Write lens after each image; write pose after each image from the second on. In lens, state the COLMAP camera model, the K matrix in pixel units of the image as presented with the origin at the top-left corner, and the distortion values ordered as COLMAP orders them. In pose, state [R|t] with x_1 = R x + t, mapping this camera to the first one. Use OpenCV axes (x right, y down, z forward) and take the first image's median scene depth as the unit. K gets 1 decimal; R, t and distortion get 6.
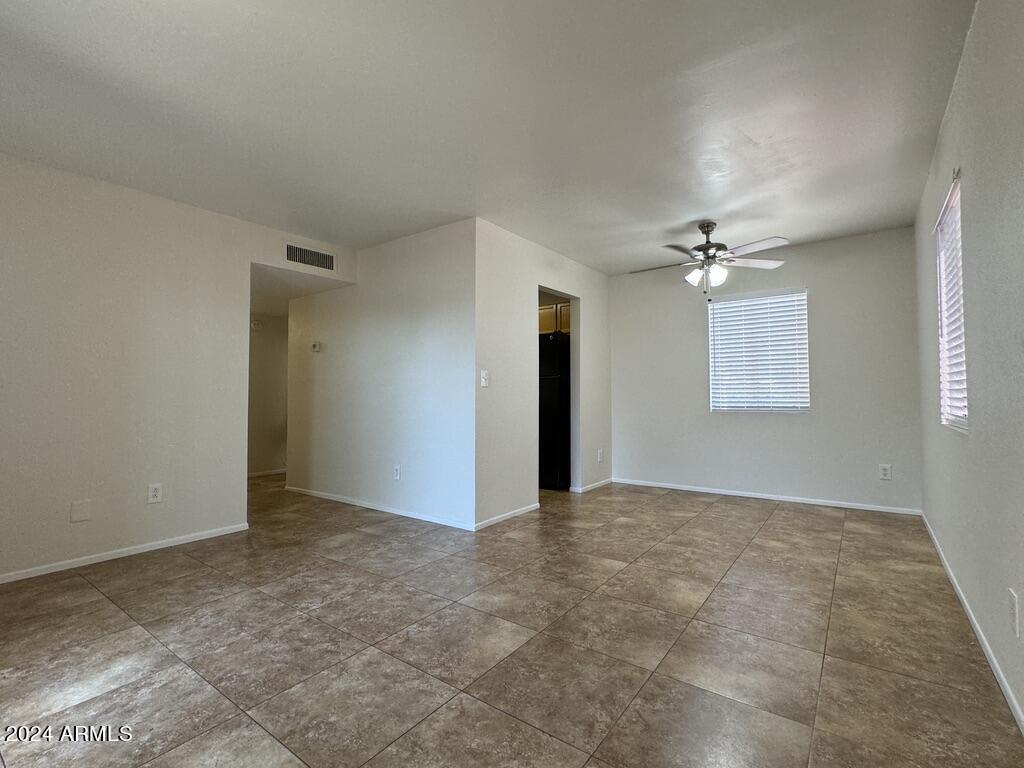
lens RADIAL K [[474.6, 0, 509.6], [0, 474.6, 386.6], [0, 0, 1]] dist [-0.000977, -0.000629]
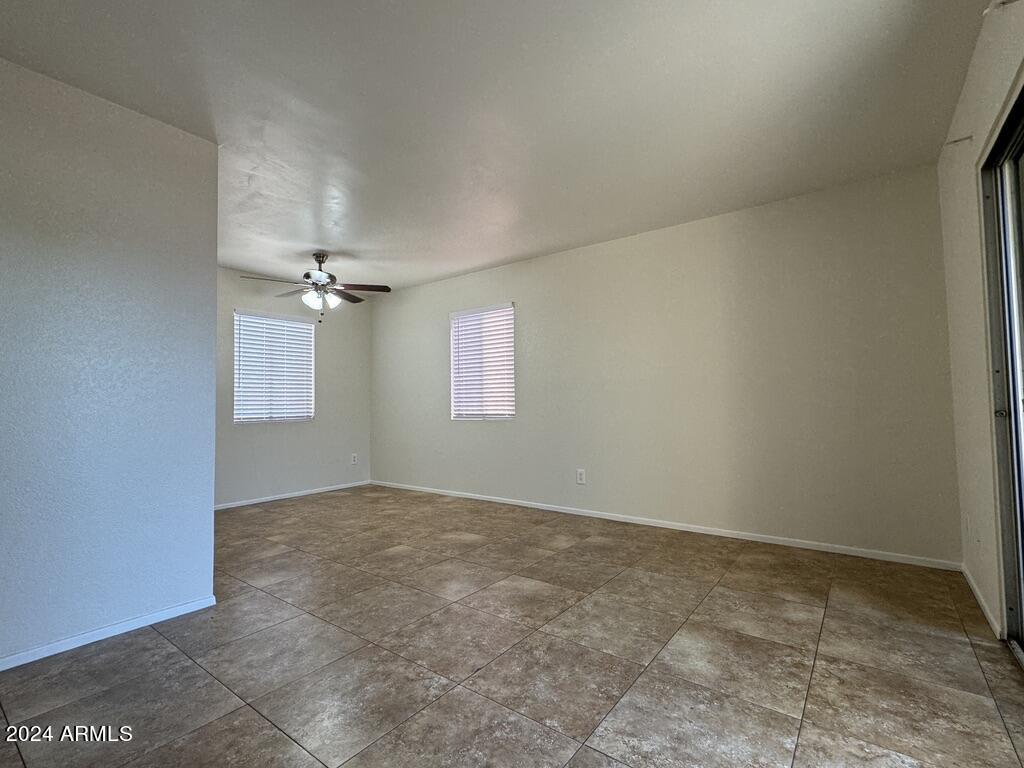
lens RADIAL K [[474.6, 0, 511.9], [0, 474.6, 388.6], [0, 0, 1]] dist [-0.000977, -0.000629]
pose [[0.008454, 0.039994, 0.999164, -1.077375], [-0.004130, 0.999193, -0.039960, 0.033098], [-0.999956, -0.003789, 0.008613, 0.814750]]
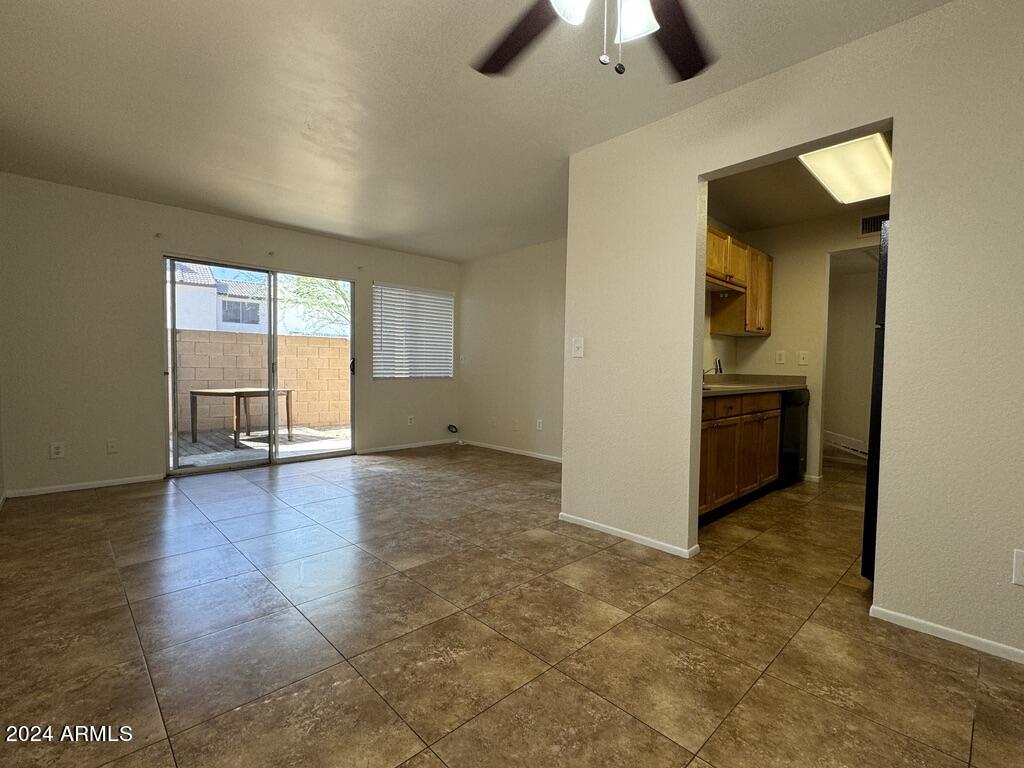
lens RADIAL K [[474.6, 0, 514.2], [0, 474.6, 383.8], [0, 0, 1]] dist [-0.000977, -0.000629]
pose [[-0.164945, 0.038573, -0.985548, 1.157855], [0.006084, 0.999256, 0.038091, 0.020597], [0.986284, 0.000287, -0.165057, 1.513190]]
